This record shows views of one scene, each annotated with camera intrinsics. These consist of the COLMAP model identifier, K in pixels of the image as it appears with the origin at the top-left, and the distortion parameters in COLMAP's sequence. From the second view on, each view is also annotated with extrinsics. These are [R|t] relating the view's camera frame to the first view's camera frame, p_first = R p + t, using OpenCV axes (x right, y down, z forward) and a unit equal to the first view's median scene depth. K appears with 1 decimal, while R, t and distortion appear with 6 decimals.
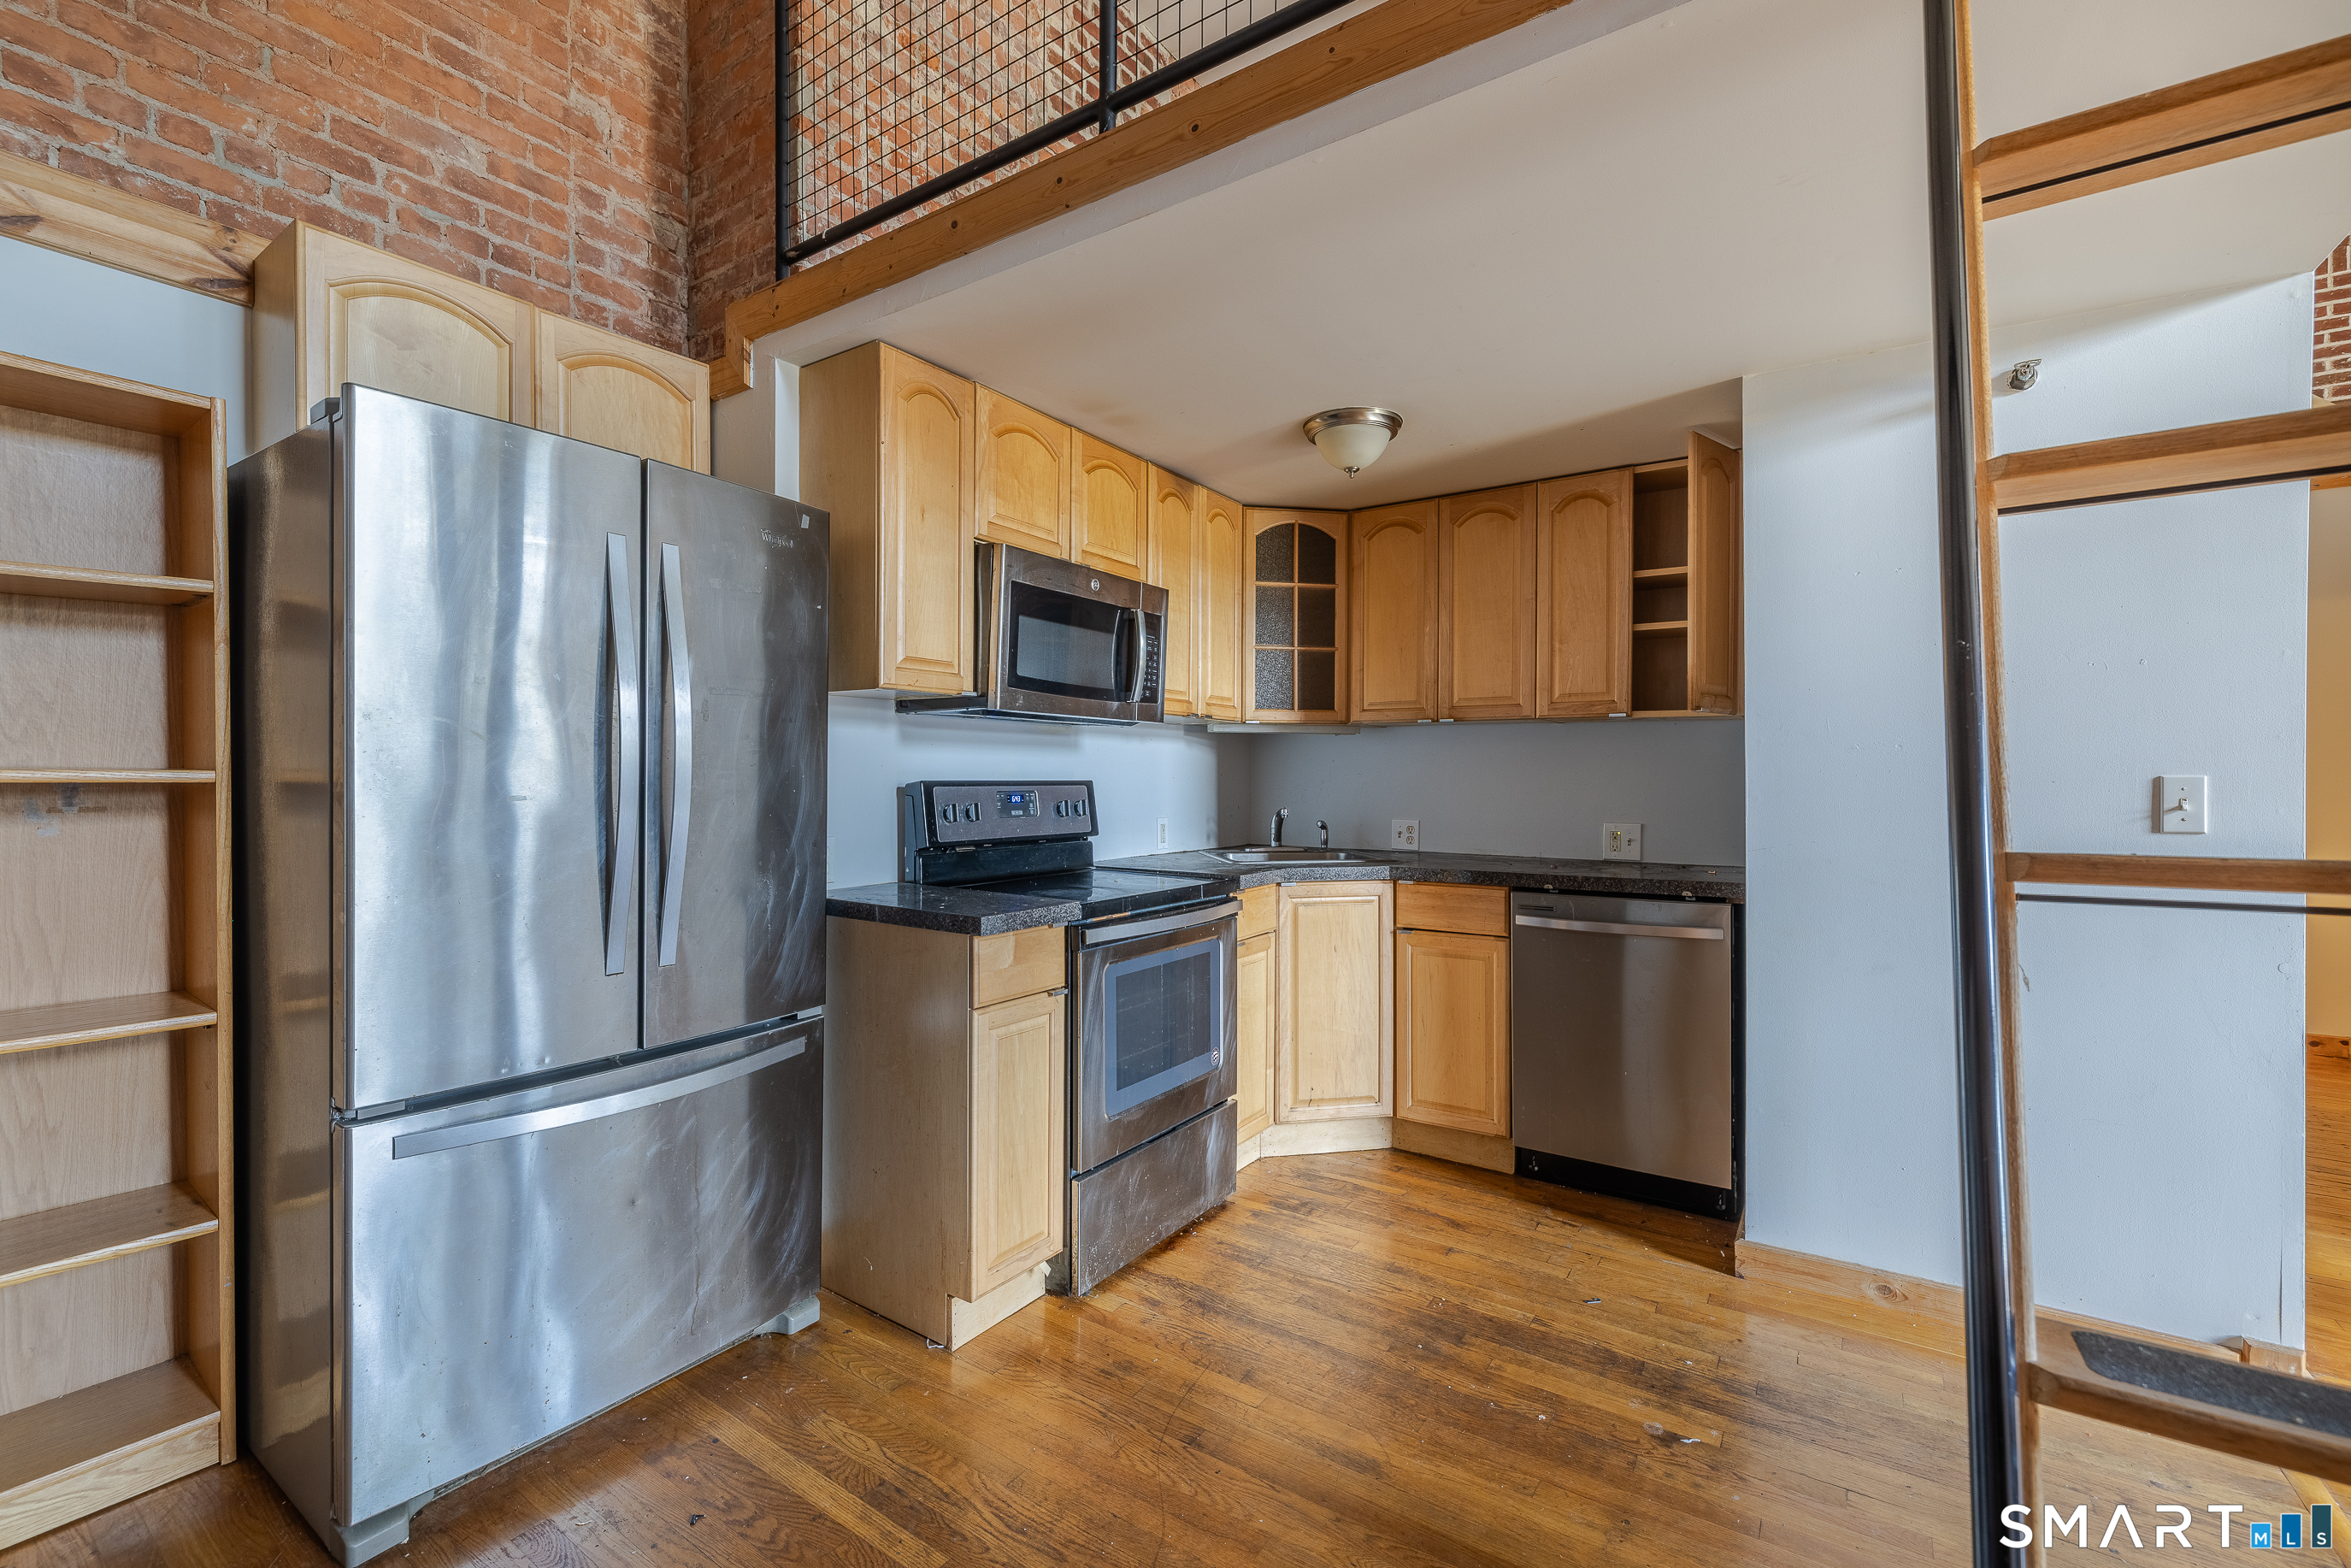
lens RADIAL K [[992.5, 0, 1169.8], [0, 992.5, 783.0], [0, 0, 1]] dist [-0.000975, 0.000147]
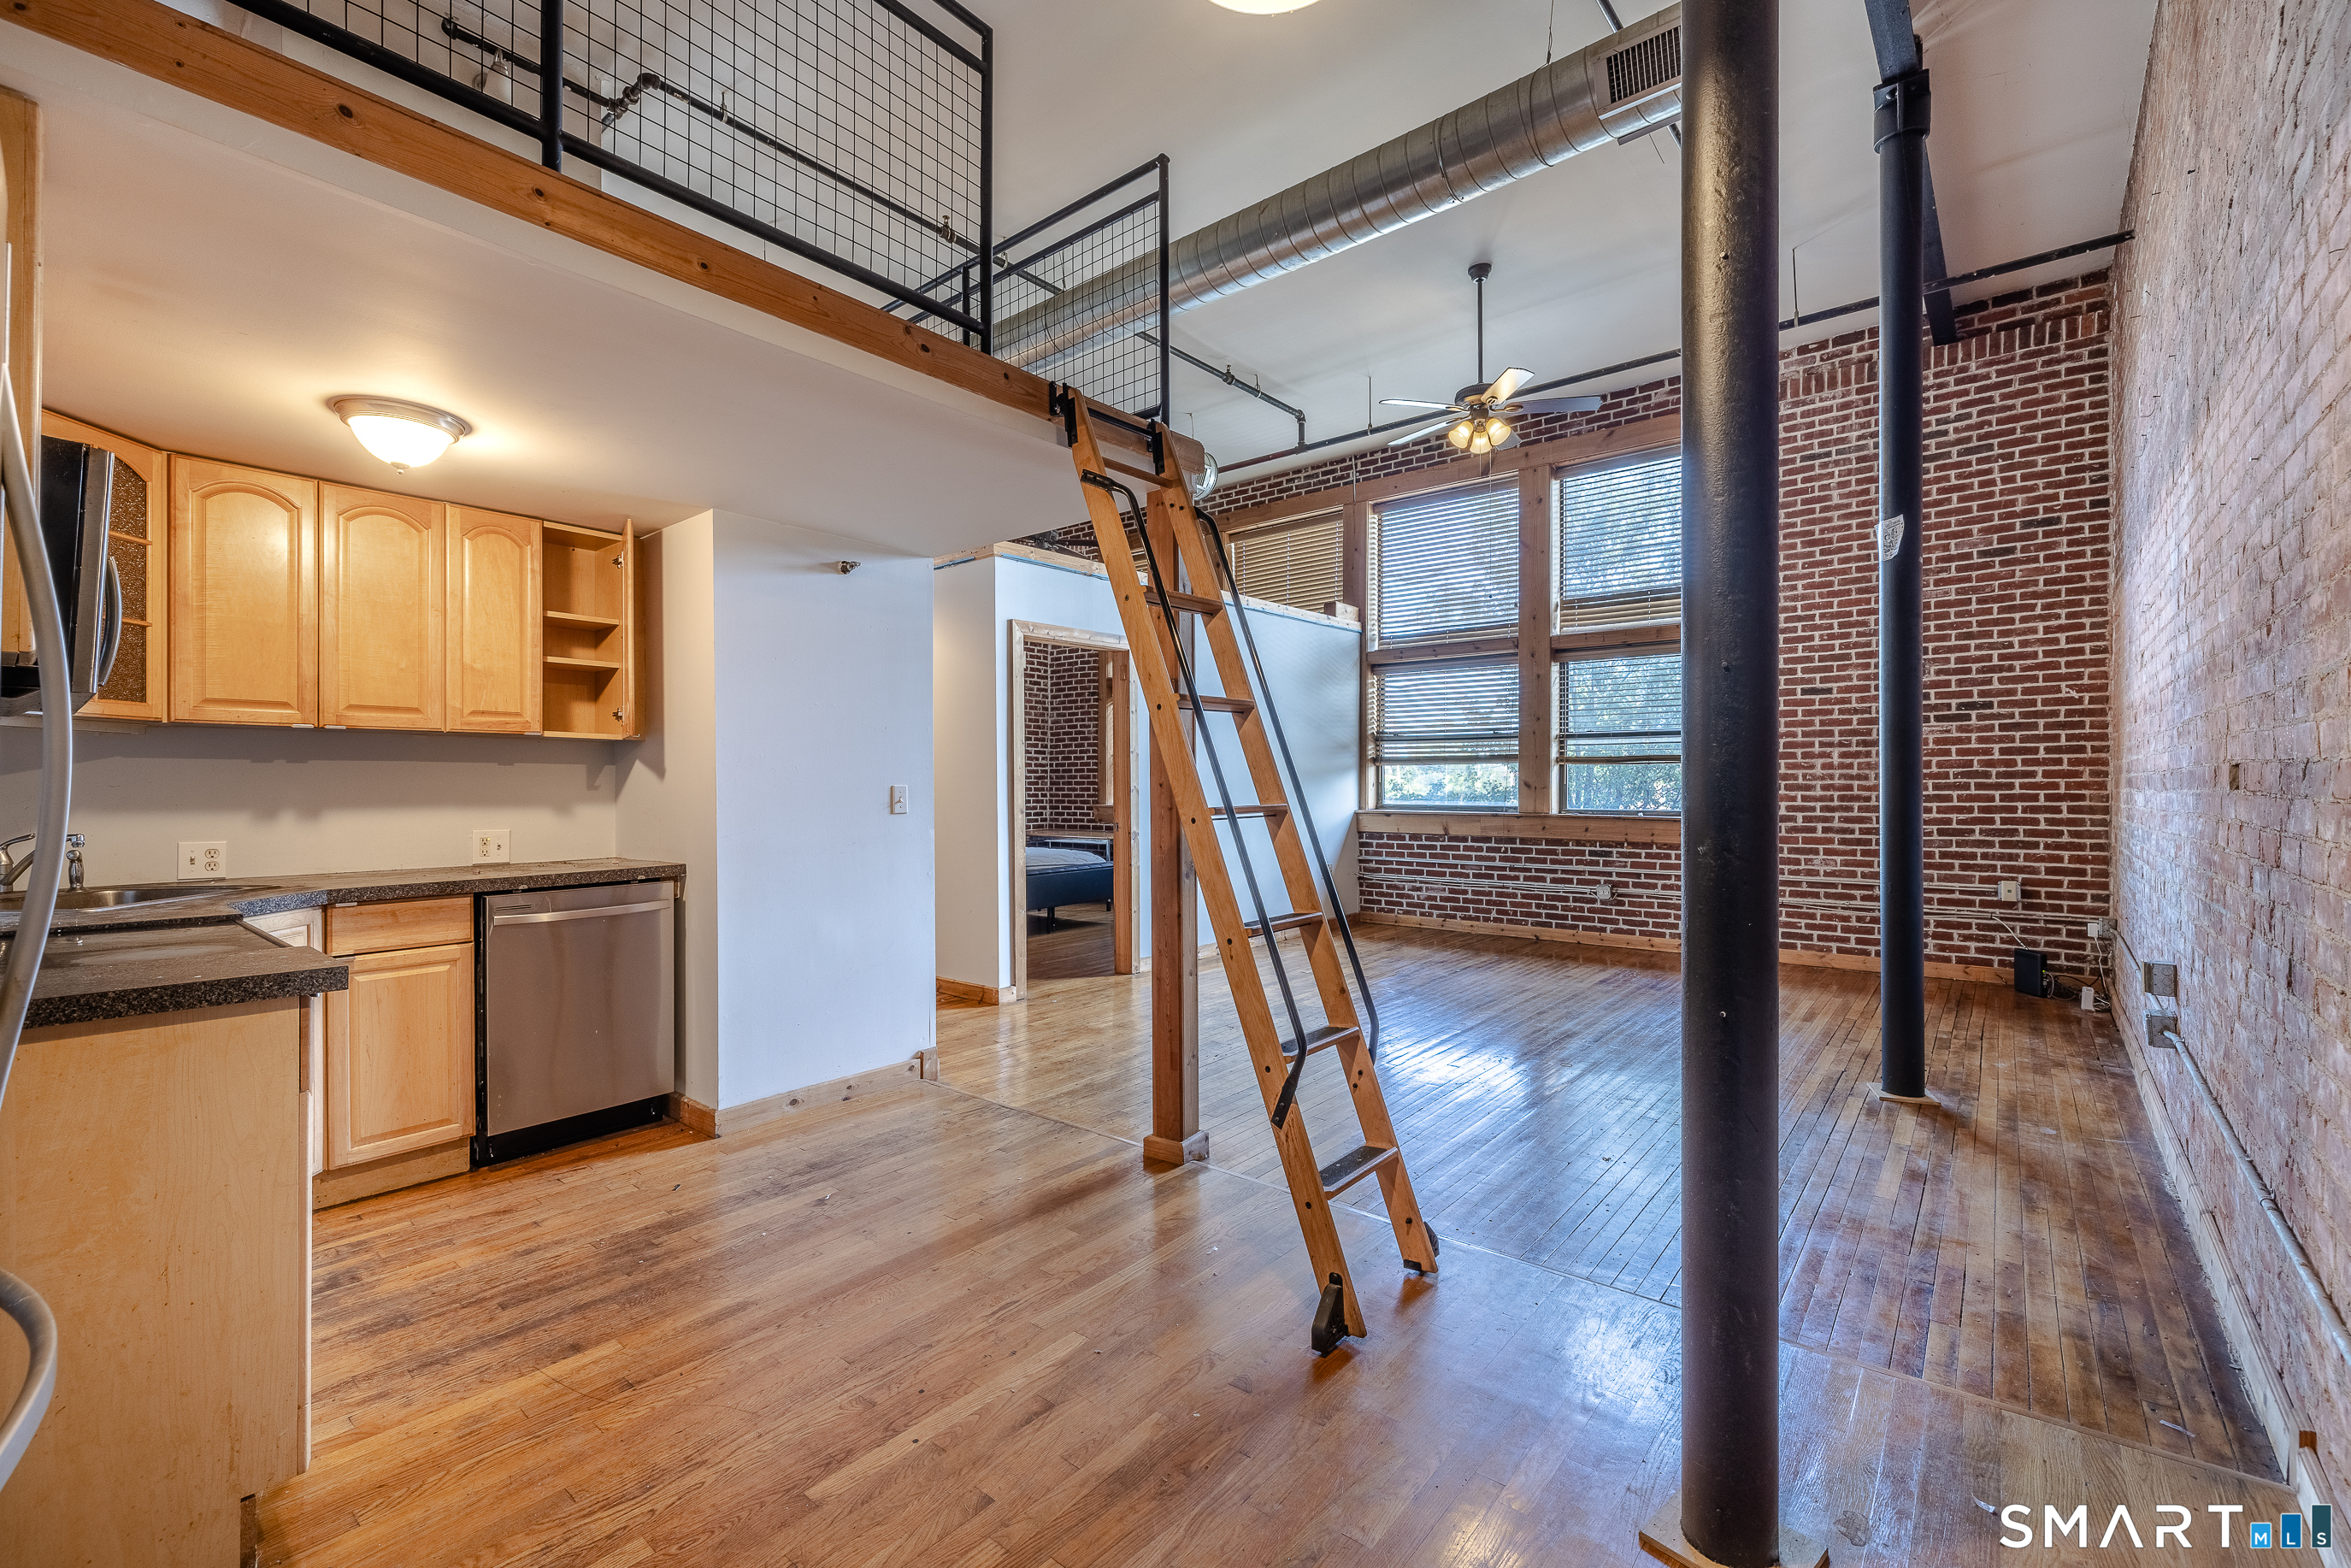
lens RADIAL K [[919.5, 0, 1175.5], [0, 919.5, 784.0], [0, 0, 1]] dist [-0.000094, -0.000236]
pose [[0.116125, -0.005156, 0.993221, -0.688769], [0.008962, 0.999951, 0.004143, -0.011102], [-0.993194, 0.008420, 0.116166, 0.192615]]
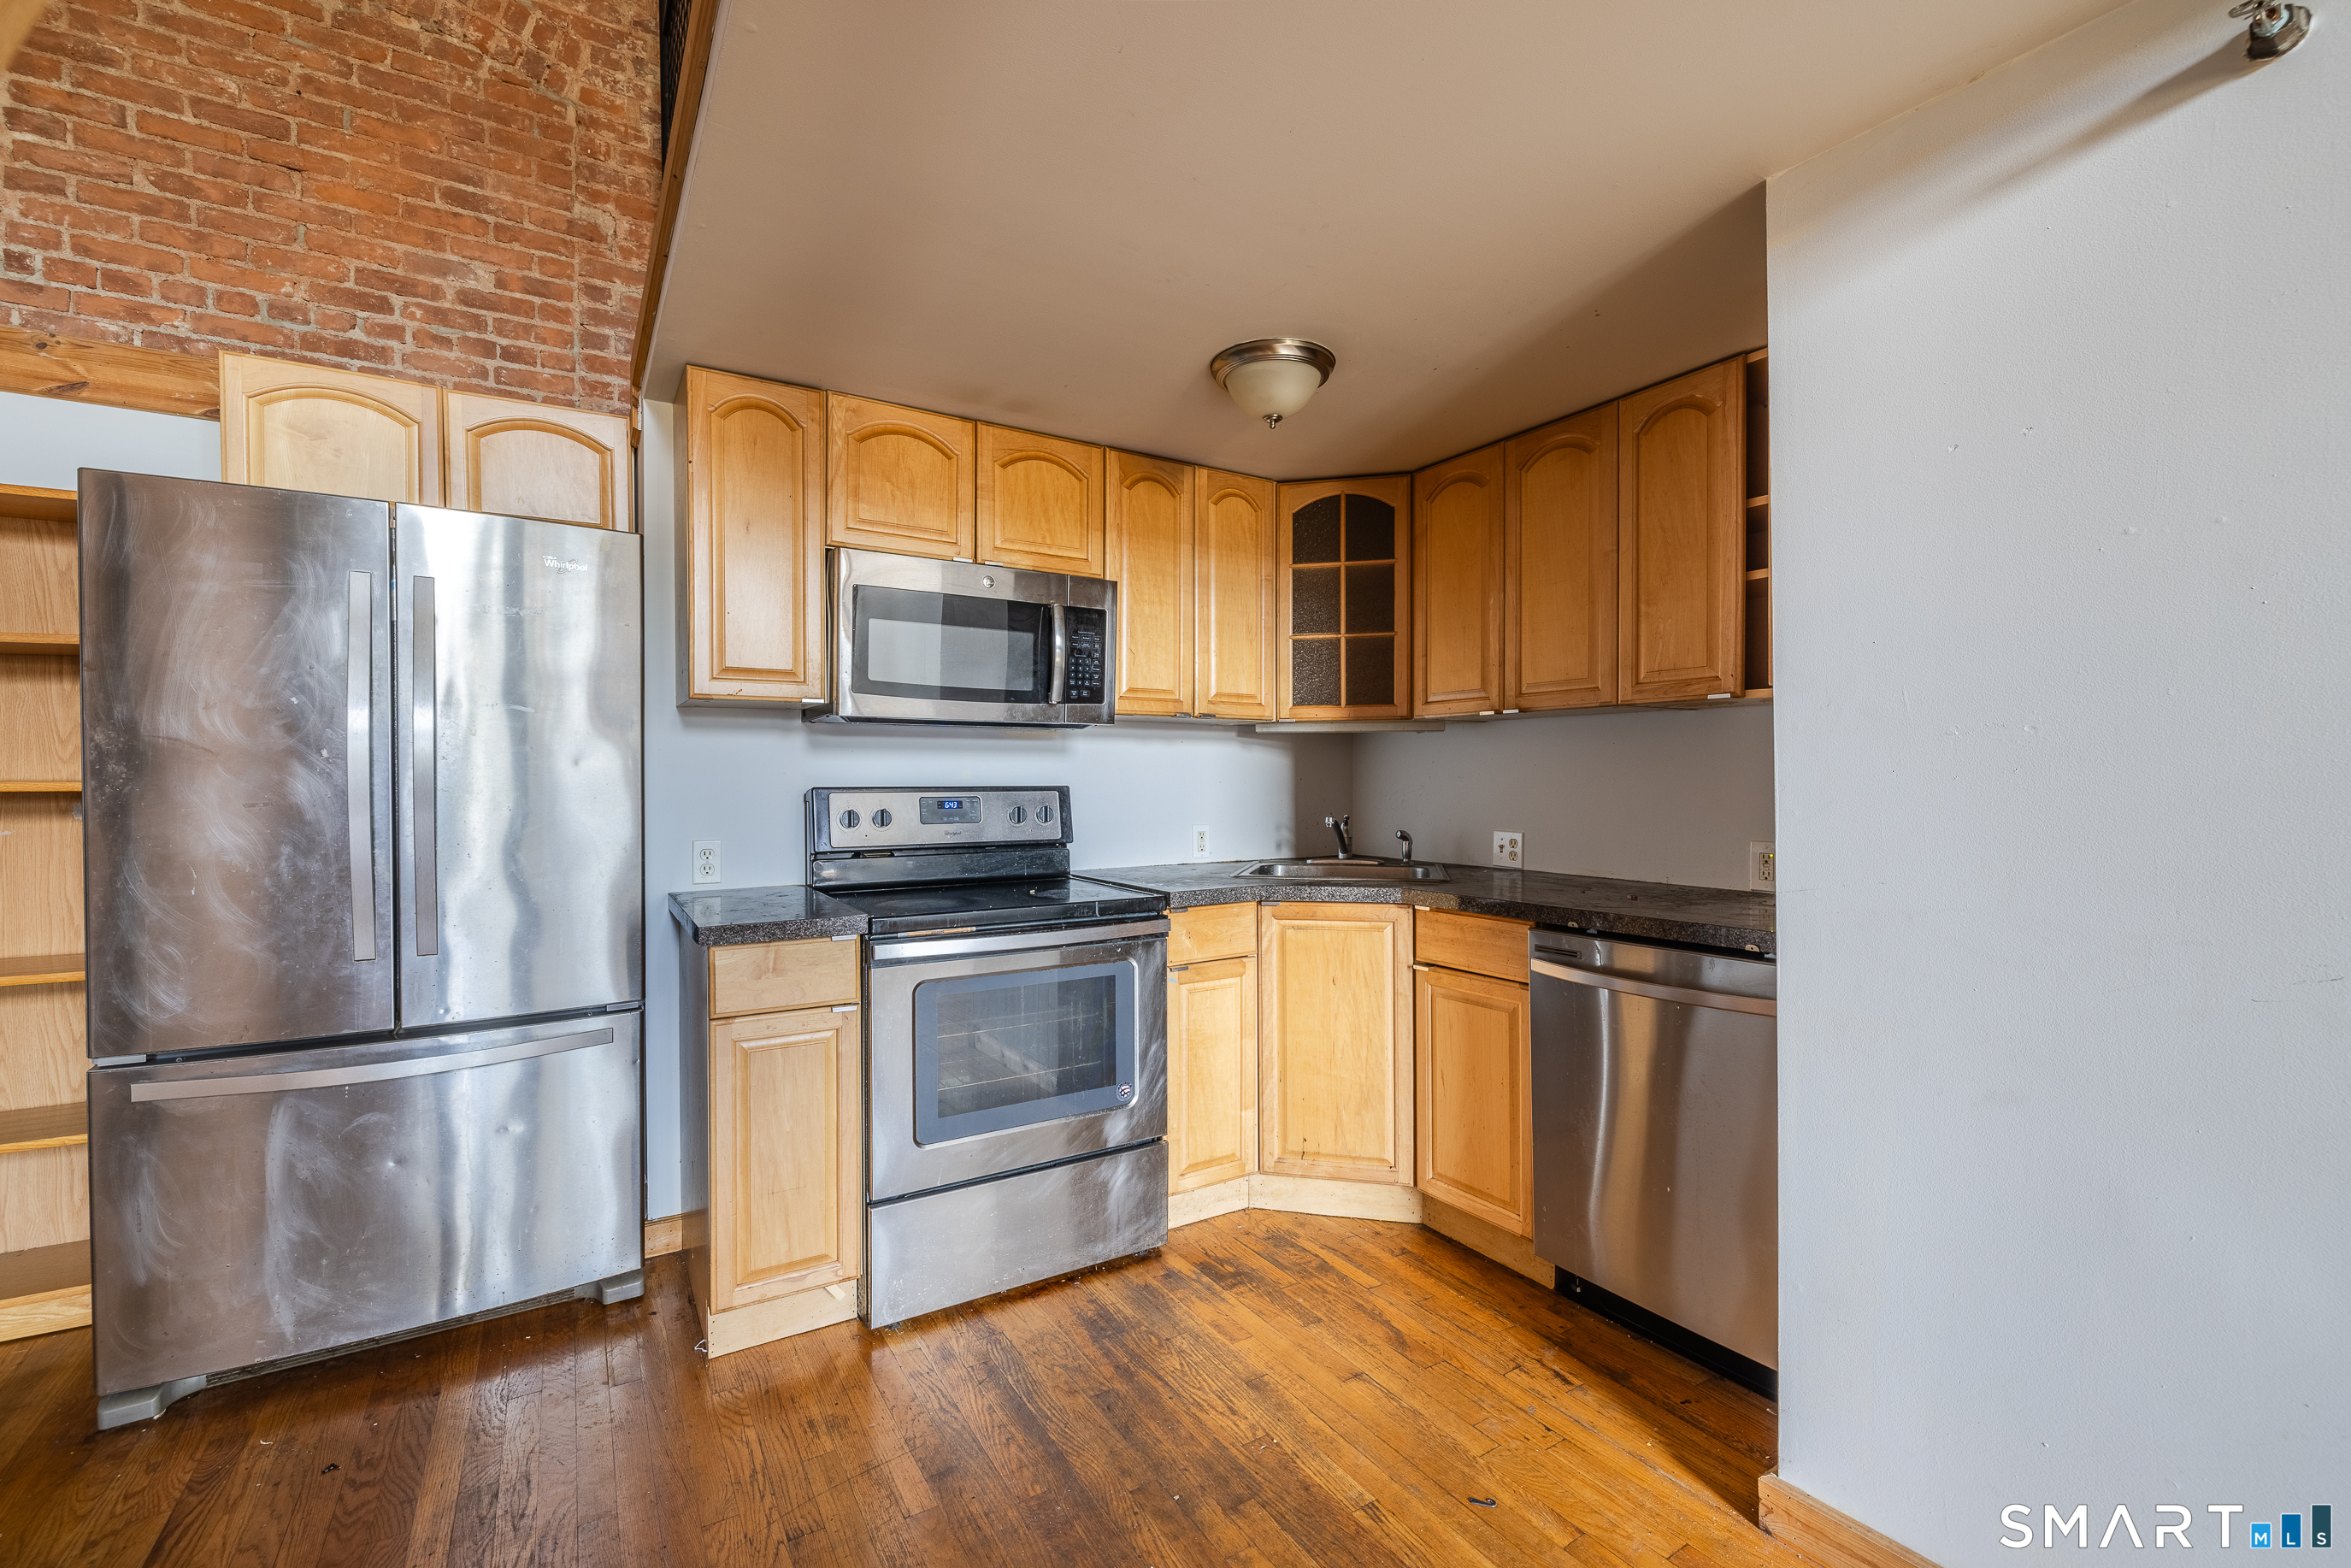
lens RADIAL K [[919.5, 0, 1175.5], [0, 919.5, 784.0], [0, 0, 1]] dist [-0.000094, -0.000236]
pose [[0.912638, -0.002195, -0.408764, 0.488728], [0.001616, 0.999997, -0.001761, -0.003524], [0.408767, 0.000947, 0.912638, 0.286945]]
